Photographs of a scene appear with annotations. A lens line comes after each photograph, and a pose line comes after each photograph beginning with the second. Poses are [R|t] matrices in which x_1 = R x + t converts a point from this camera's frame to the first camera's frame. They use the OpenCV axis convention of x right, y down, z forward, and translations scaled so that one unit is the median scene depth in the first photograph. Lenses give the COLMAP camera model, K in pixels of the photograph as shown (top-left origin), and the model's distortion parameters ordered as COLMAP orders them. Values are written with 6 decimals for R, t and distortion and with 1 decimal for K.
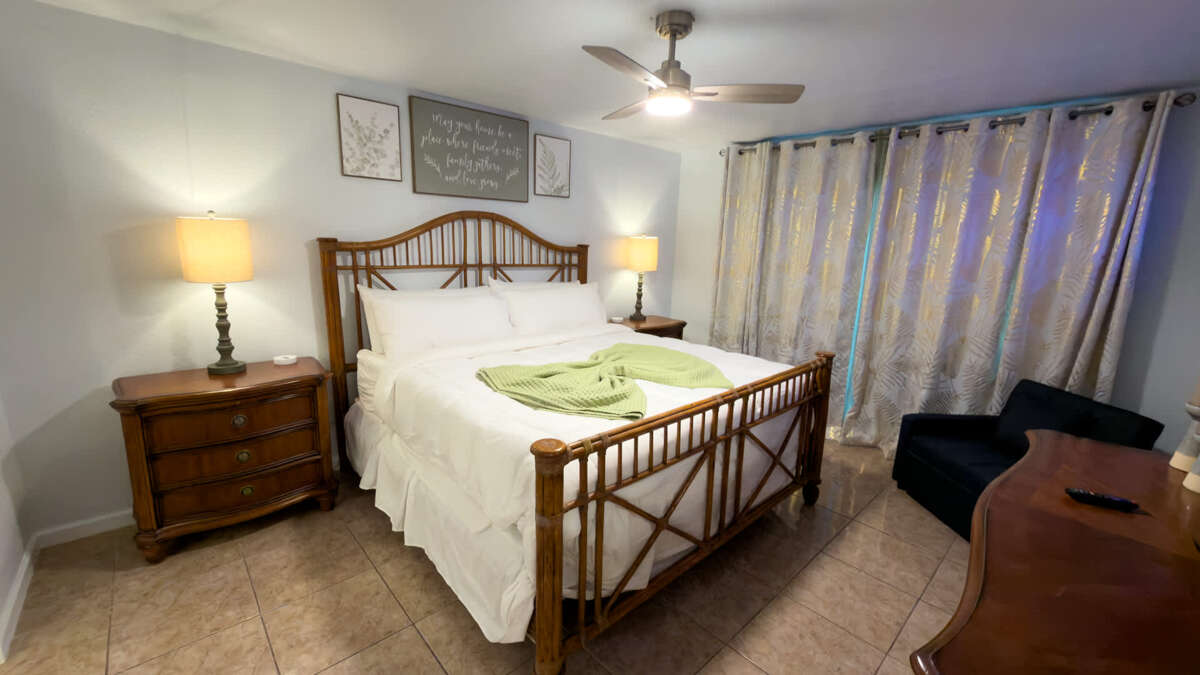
lens RADIAL K [[478.9, 0, 600.0], [0, 478.9, 337.5], [0, 0, 1]] dist [-0.000206, 0.000152]
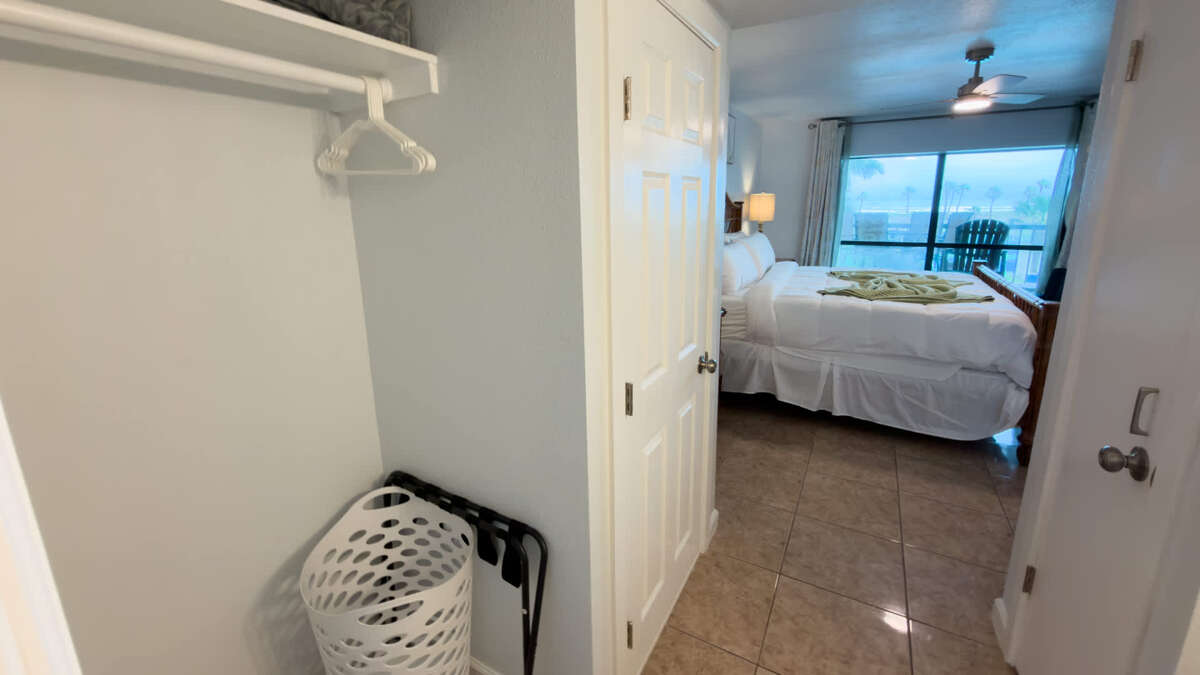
lens RADIAL K [[479.5, 0, 595.8], [0, 479.5, 304.1], [0, 0, 1]] dist [-0.001633, -0.000155]
pose [[0.952377, -0.109660, 0.284523, -1.365952], [0.107916, 0.993920, 0.021849, 0.002460], [-0.285189, 0.009896, 0.958420, -0.135312]]
